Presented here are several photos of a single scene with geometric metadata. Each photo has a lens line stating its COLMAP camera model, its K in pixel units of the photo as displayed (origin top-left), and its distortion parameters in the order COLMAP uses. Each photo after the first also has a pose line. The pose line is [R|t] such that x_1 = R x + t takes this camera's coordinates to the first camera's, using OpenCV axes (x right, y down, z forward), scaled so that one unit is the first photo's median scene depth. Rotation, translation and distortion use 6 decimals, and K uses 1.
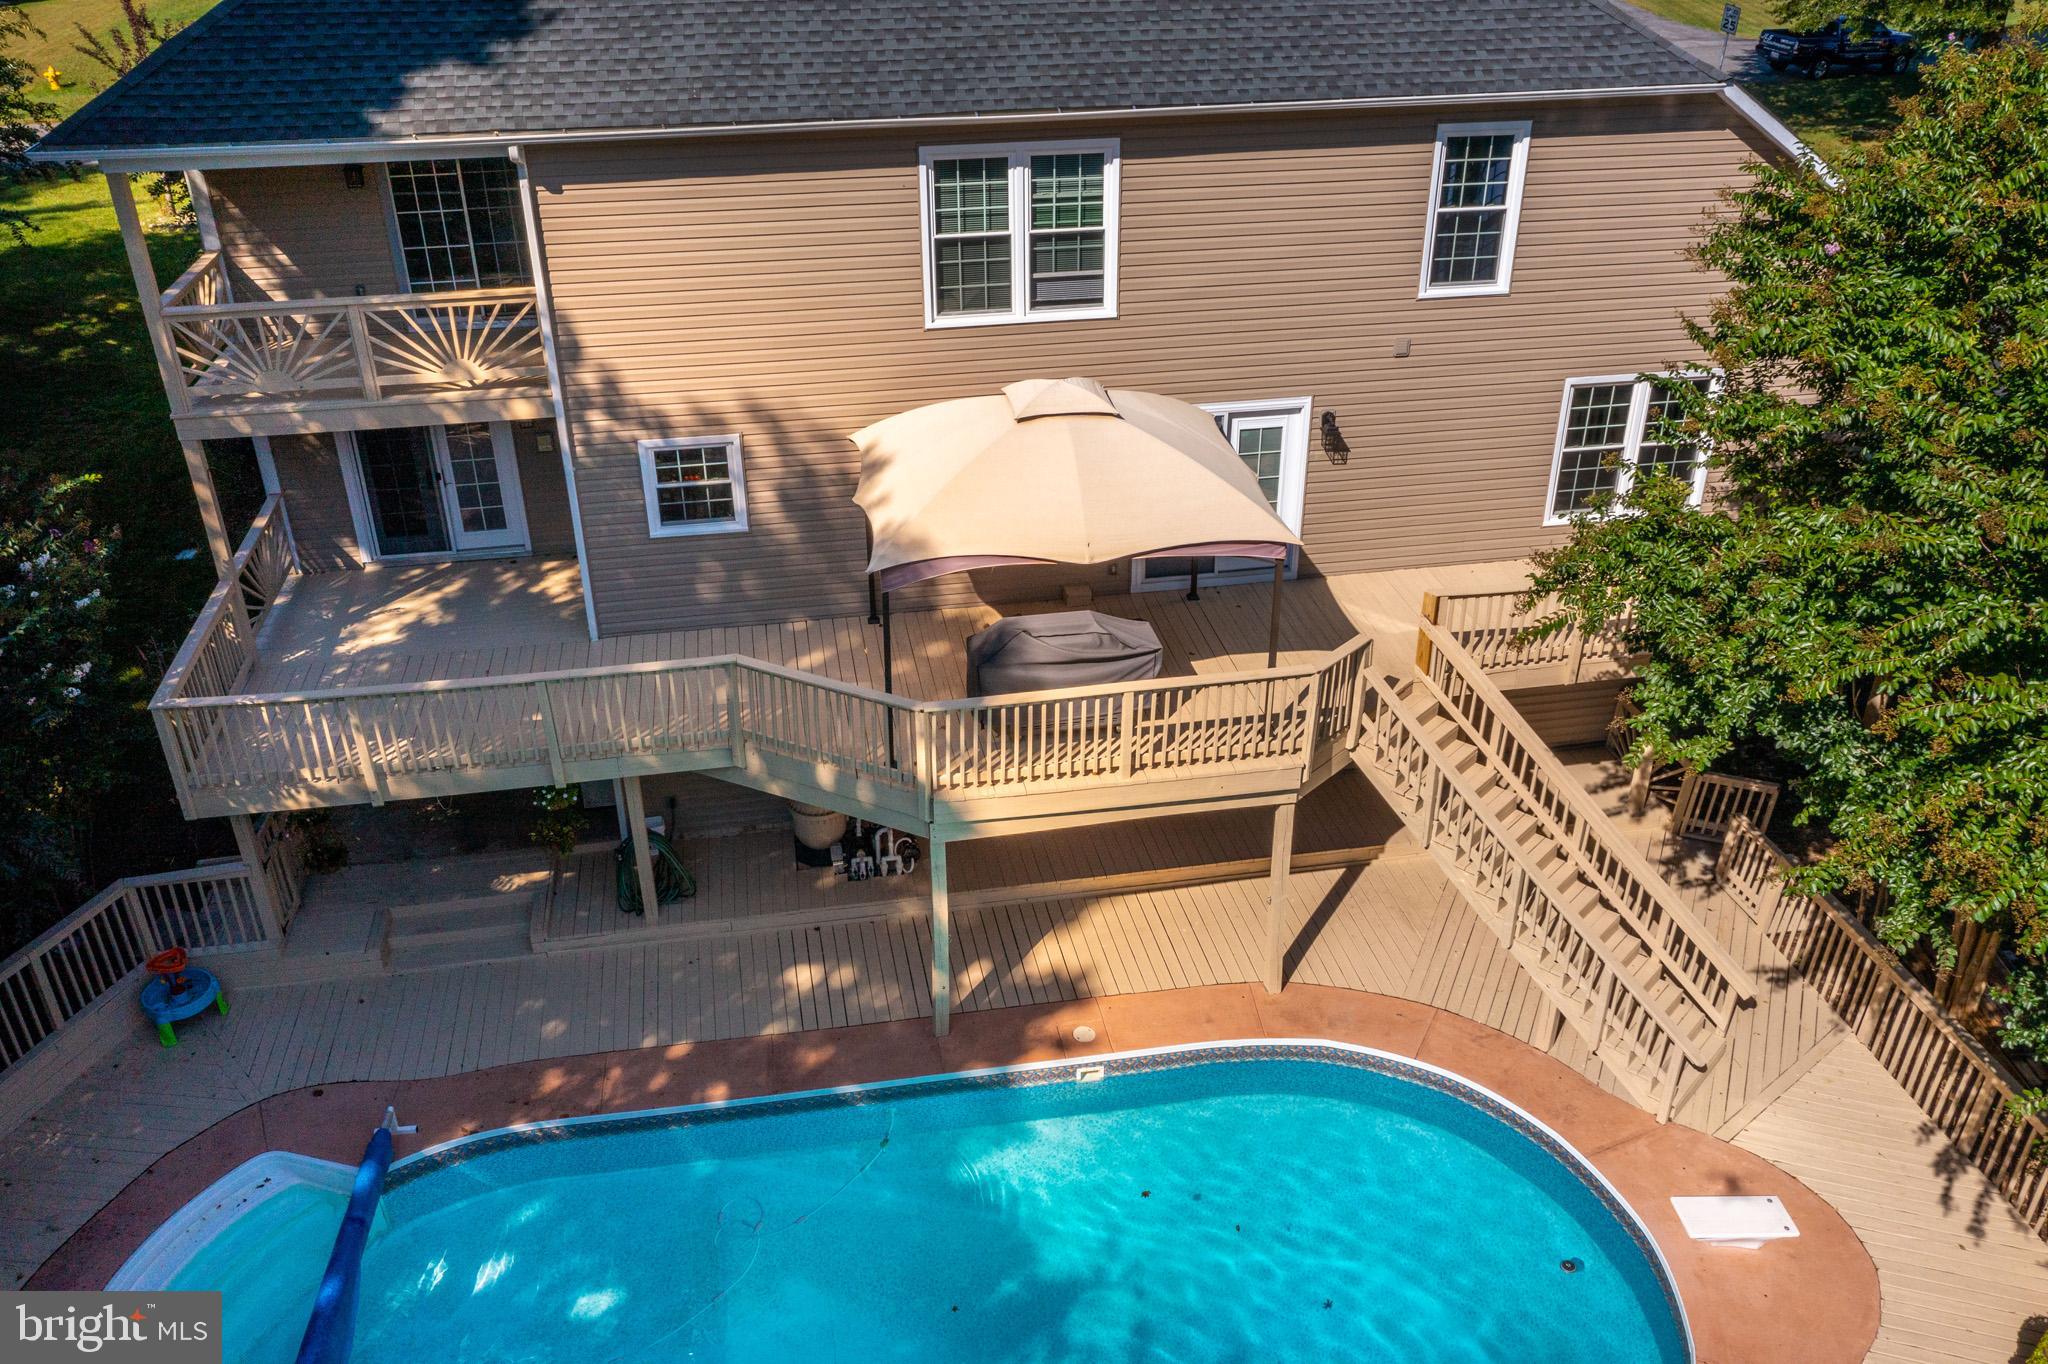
lens RADIAL K [[1600.0, 0, 1016.4], [0, 1600.0, 691.1], [0, 0, 1]] dist [-0.018234, -0.003403]
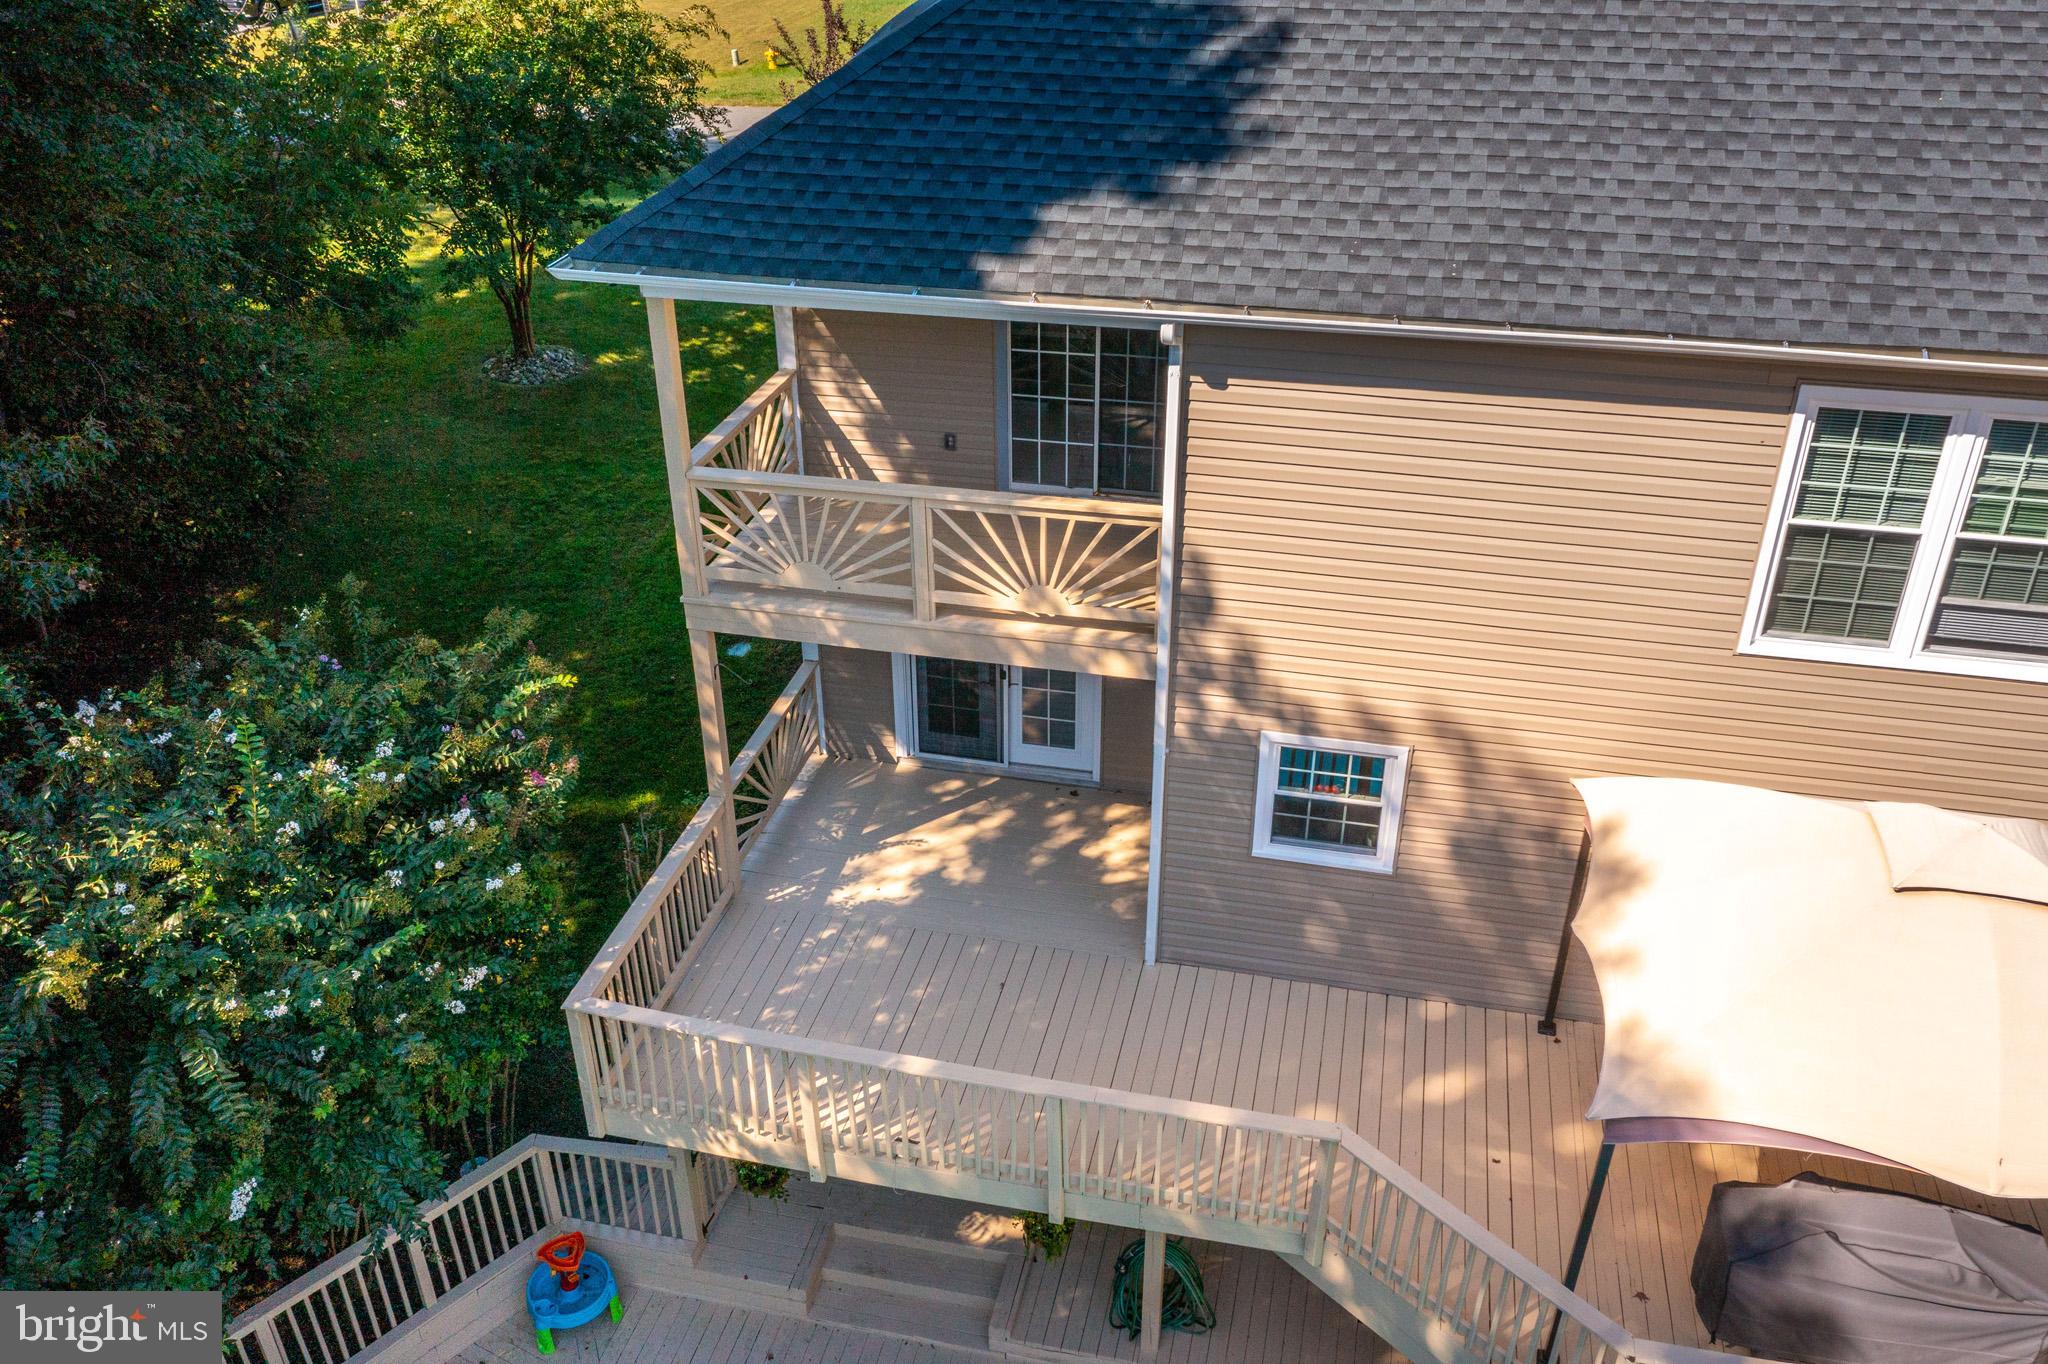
lens RADIAL K [[1600.0, 0, 1016.4], [0, 1600.0, 691.1], [0, 0, 1]] dist [-0.018234, -0.003403]
pose [[0.918116, 0.197330, -0.343692, -0.102848], [-0.194389, 0.979965, 0.043367, -0.190308], [0.345364, 0.026994, 0.938081, 0.320013]]
